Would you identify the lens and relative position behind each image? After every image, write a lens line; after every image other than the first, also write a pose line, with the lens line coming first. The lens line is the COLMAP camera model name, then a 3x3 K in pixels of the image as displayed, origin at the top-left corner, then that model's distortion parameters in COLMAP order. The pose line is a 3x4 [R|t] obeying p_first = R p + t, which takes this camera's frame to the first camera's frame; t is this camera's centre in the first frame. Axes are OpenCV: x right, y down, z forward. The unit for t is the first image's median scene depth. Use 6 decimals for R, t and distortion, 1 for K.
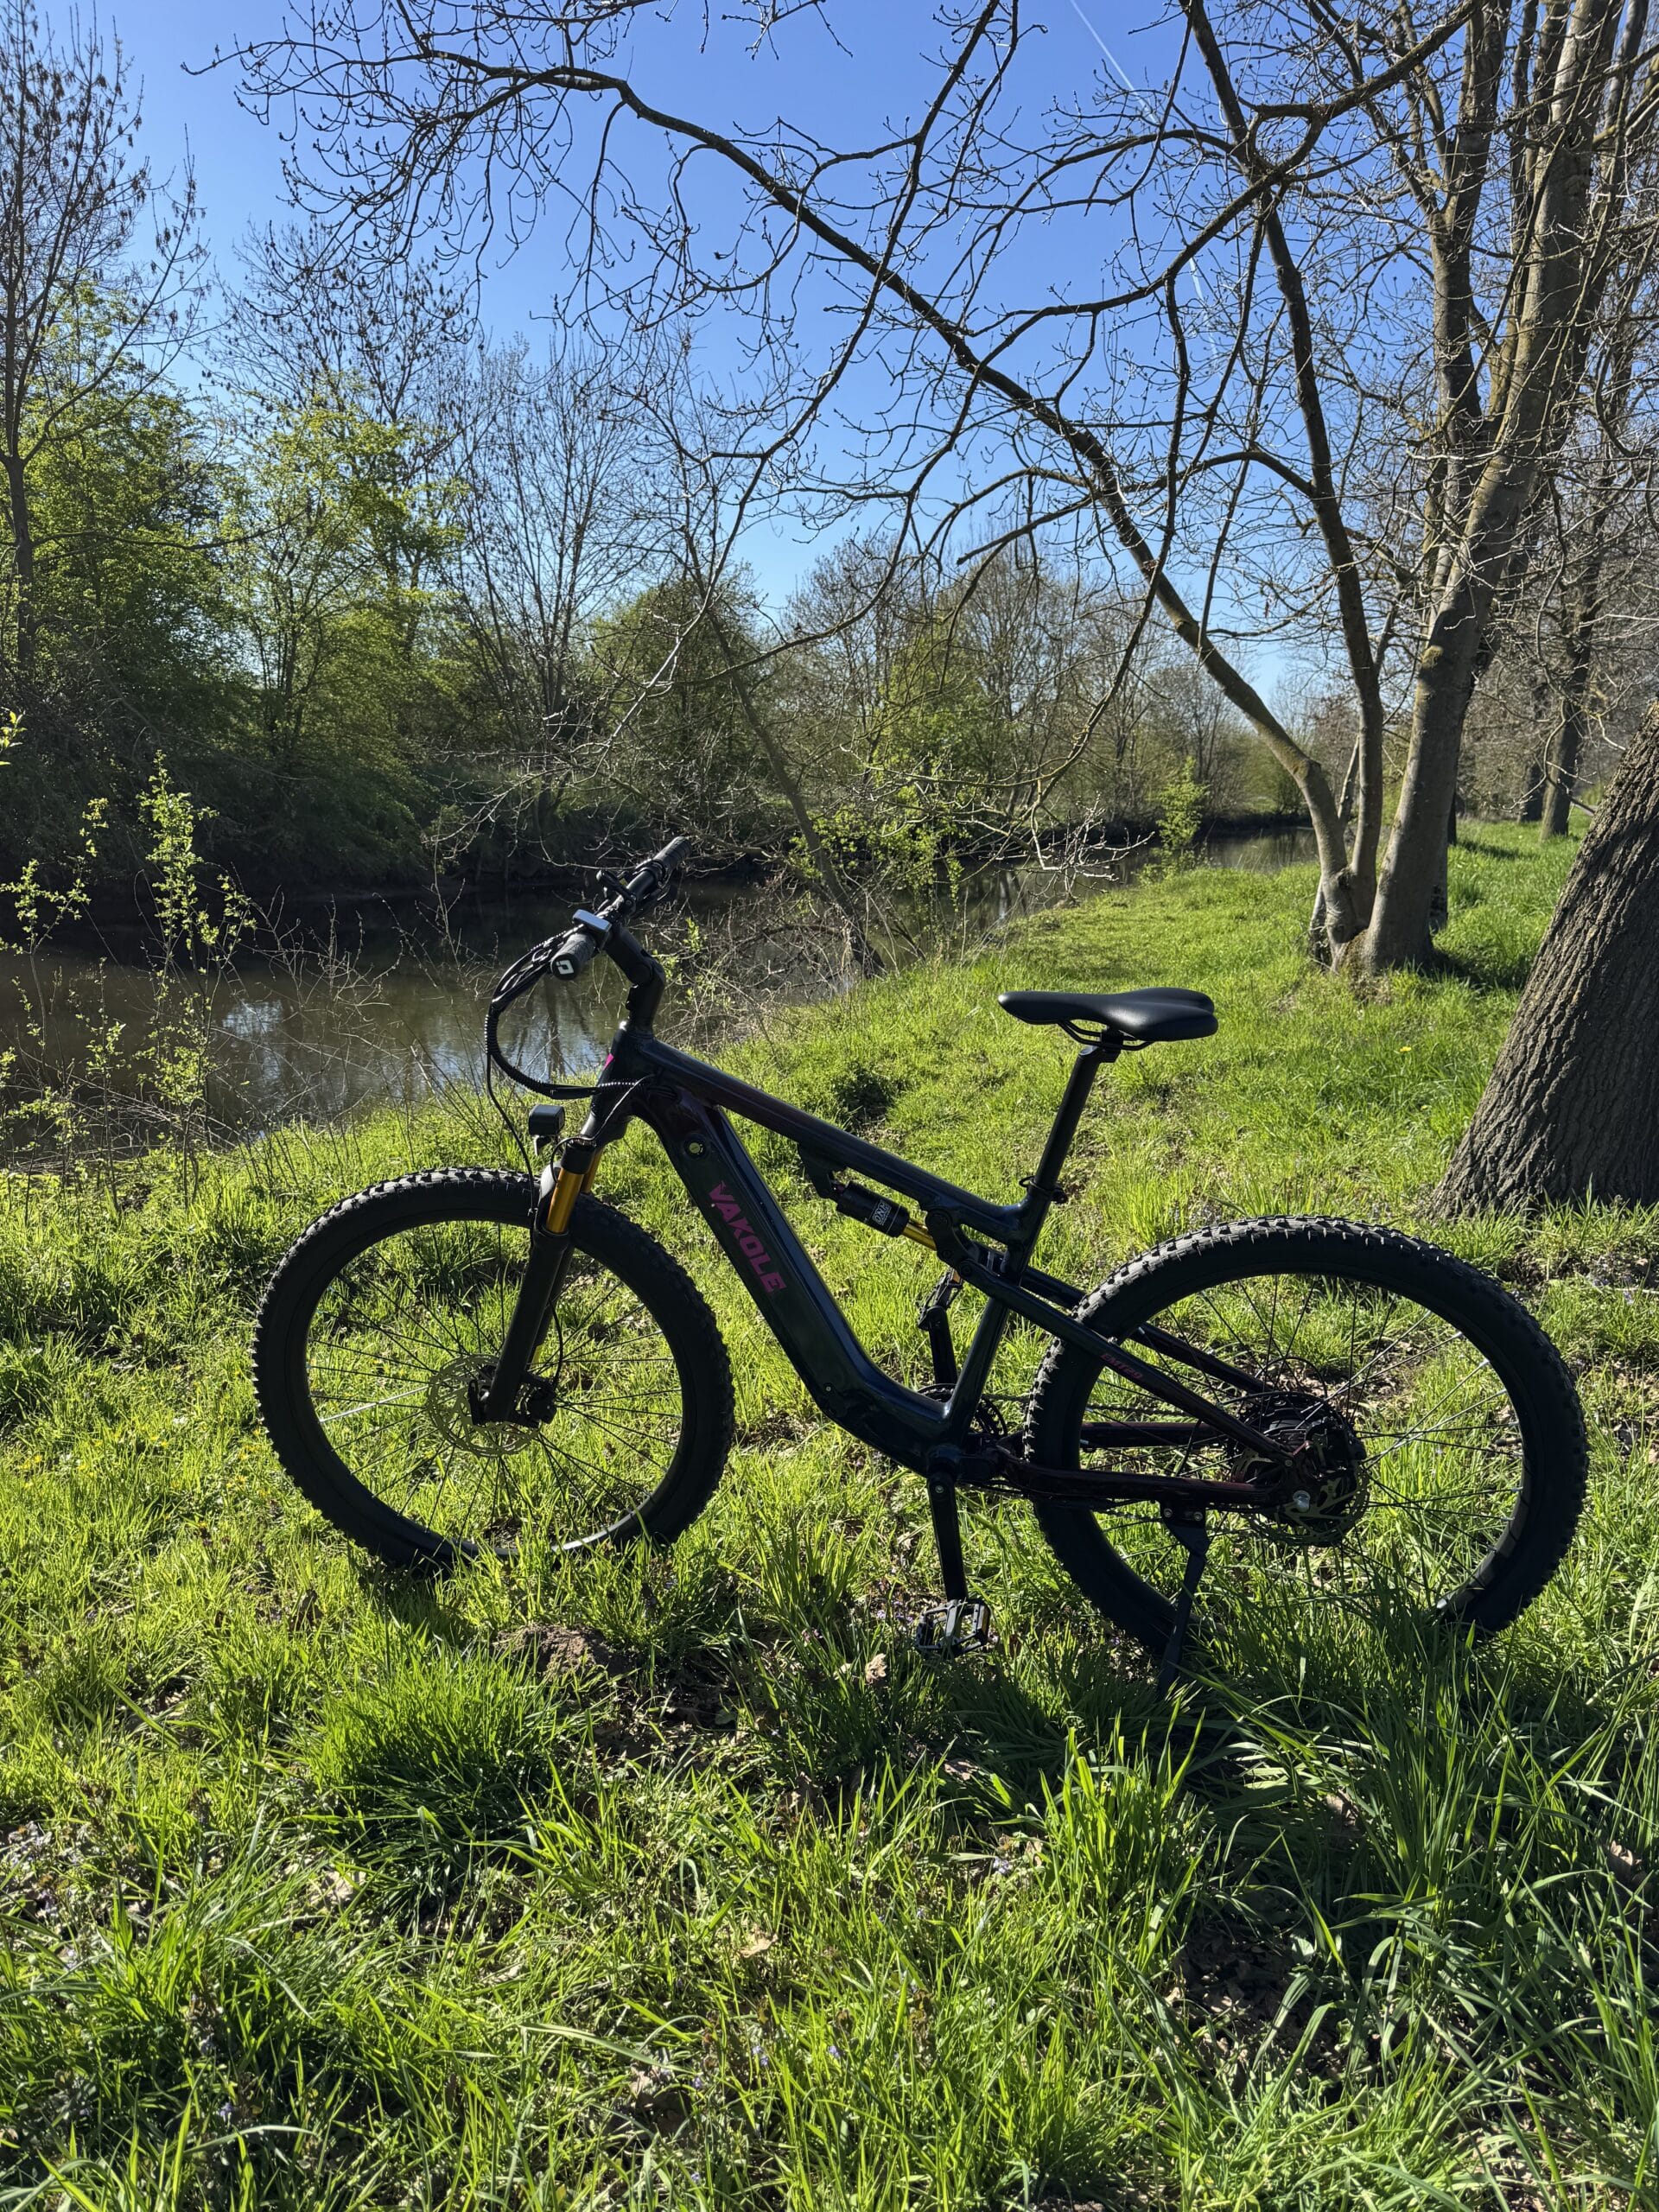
lens RADIAL K [[1752.9, 0, 790.1], [0, 1752.9, 1094.6], [0, 0, 1]] dist [-0.009515, -0.004742]
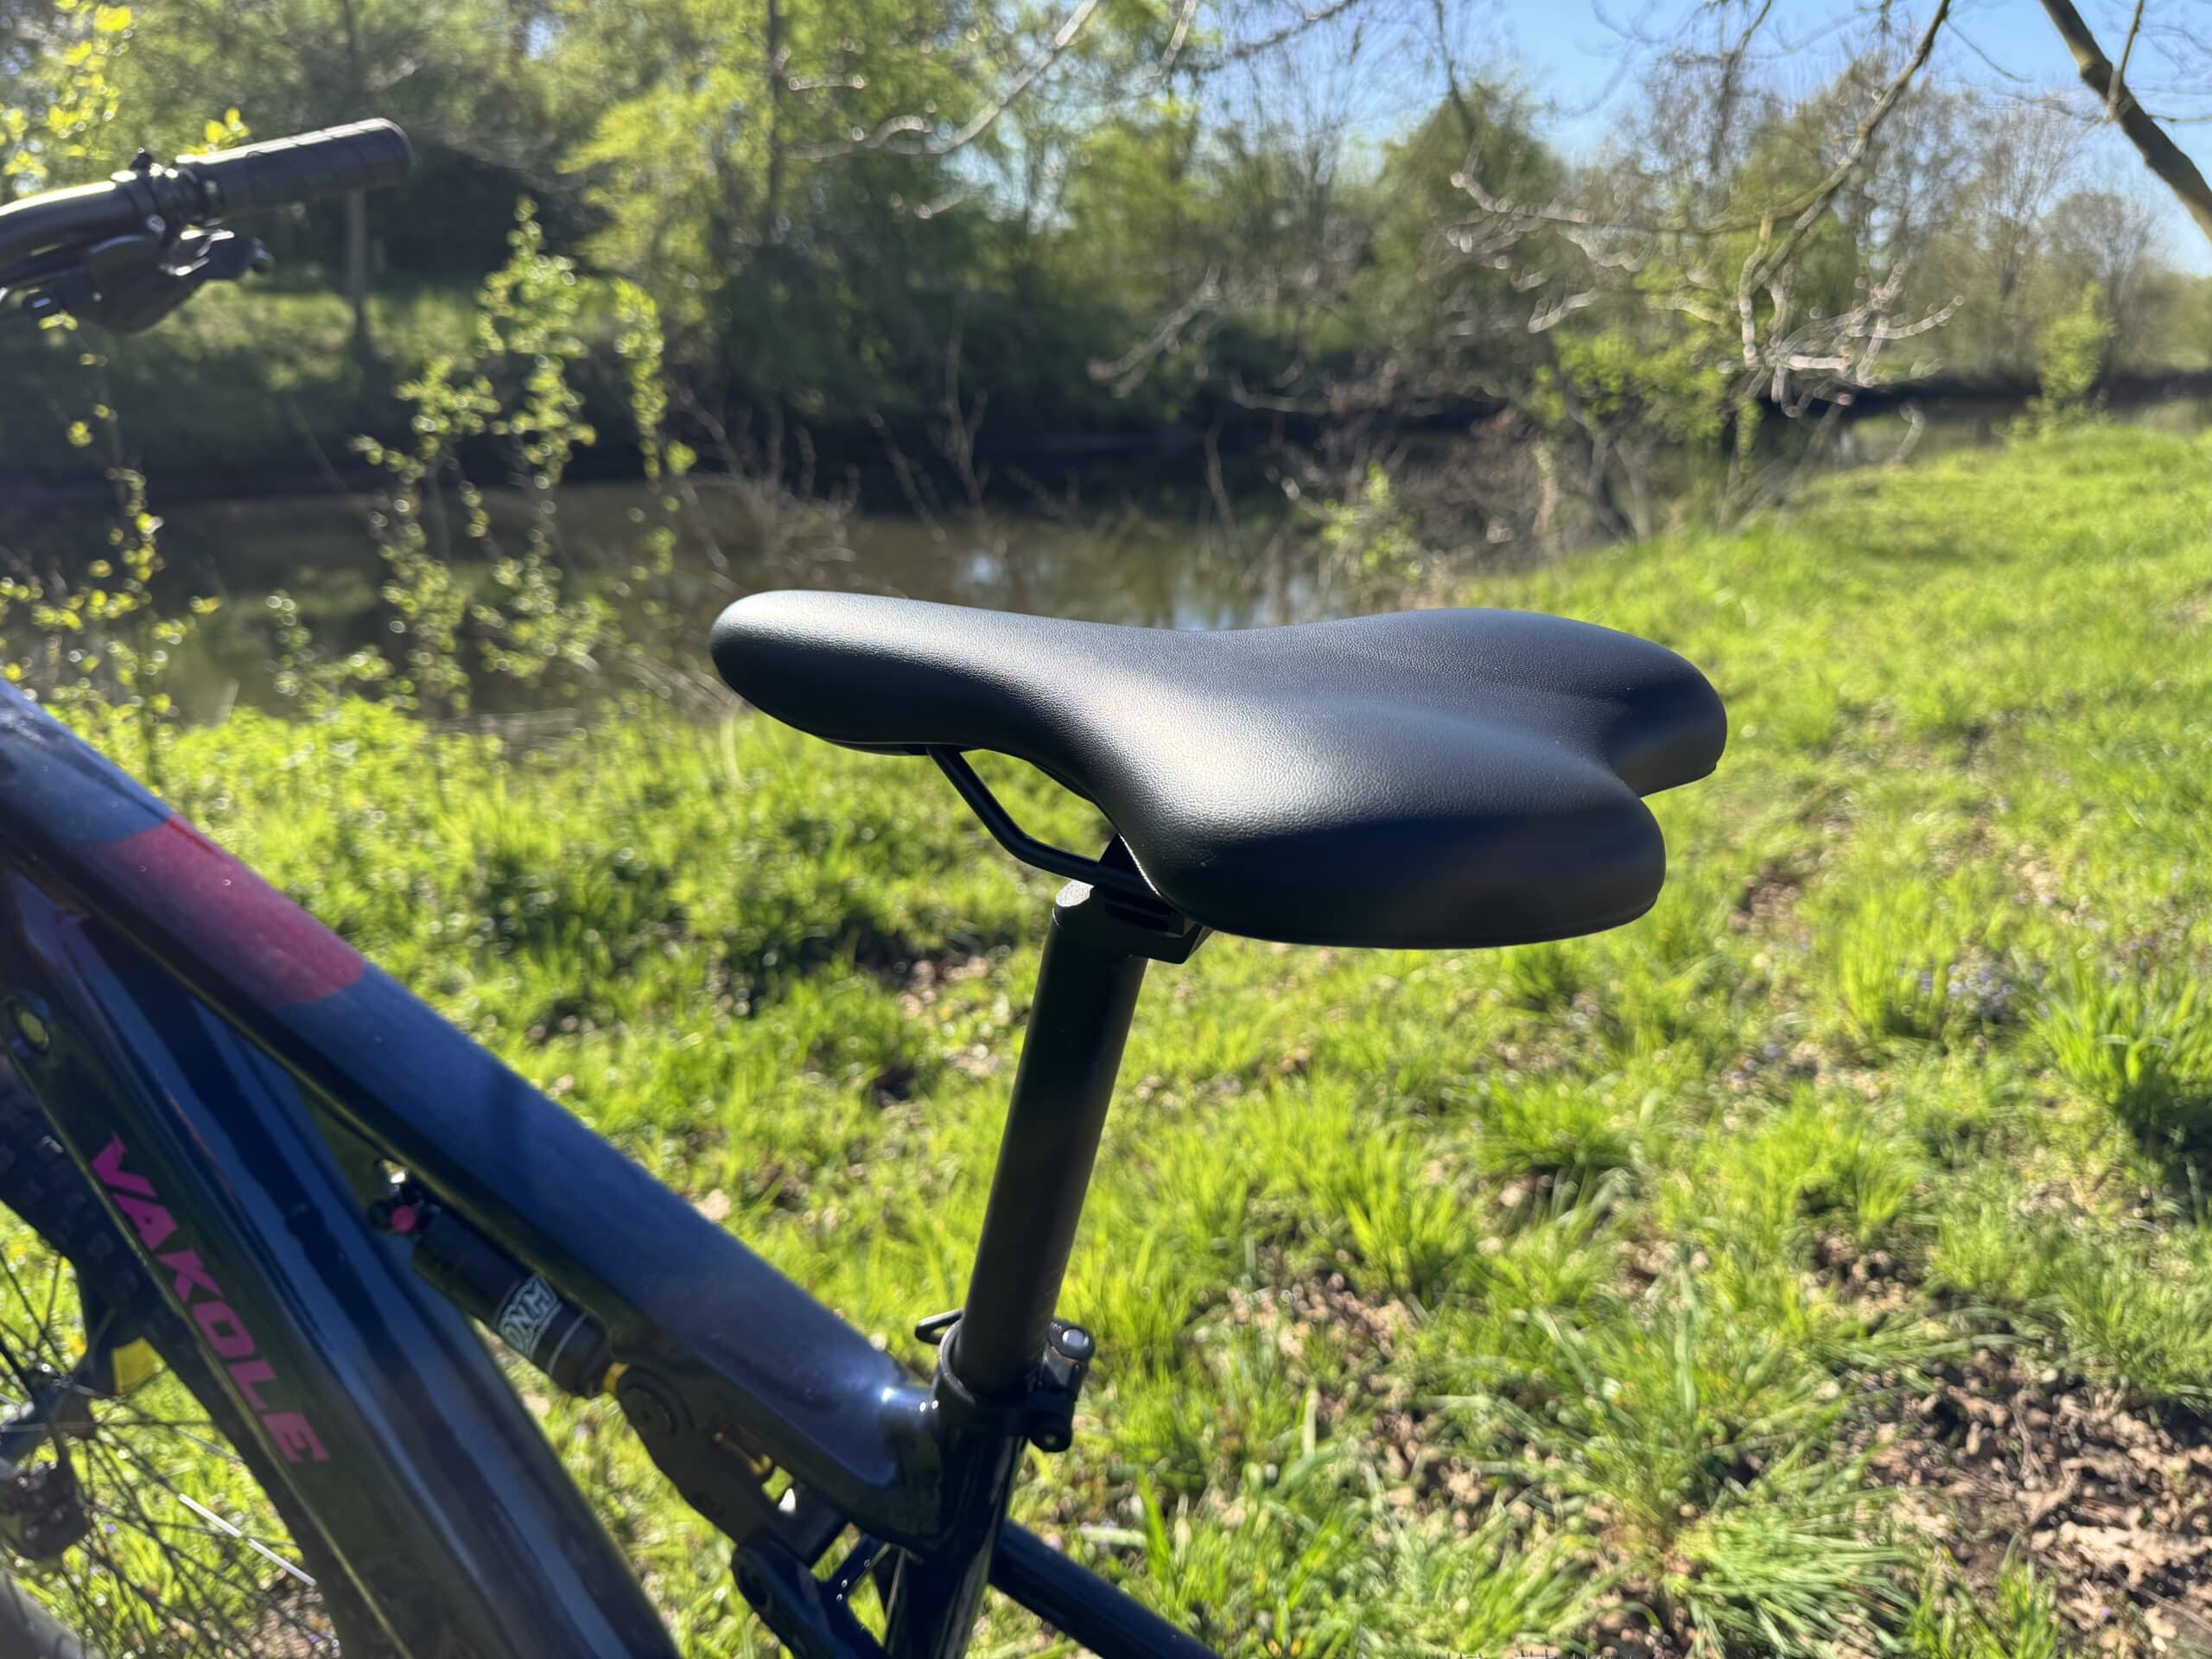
lens RADIAL K [[1752.9, 0, 1106.0], [0, 1752.9, 829.5], [0, 0, 1]] dist [-0.009515, -0.004742]
pose [[0.960828, 0.080254, -0.265270, 0.040660], [-0.053961, 0.993010, 0.104970, -0.009684], [0.271840, -0.086544, 0.958443, 0.143804]]
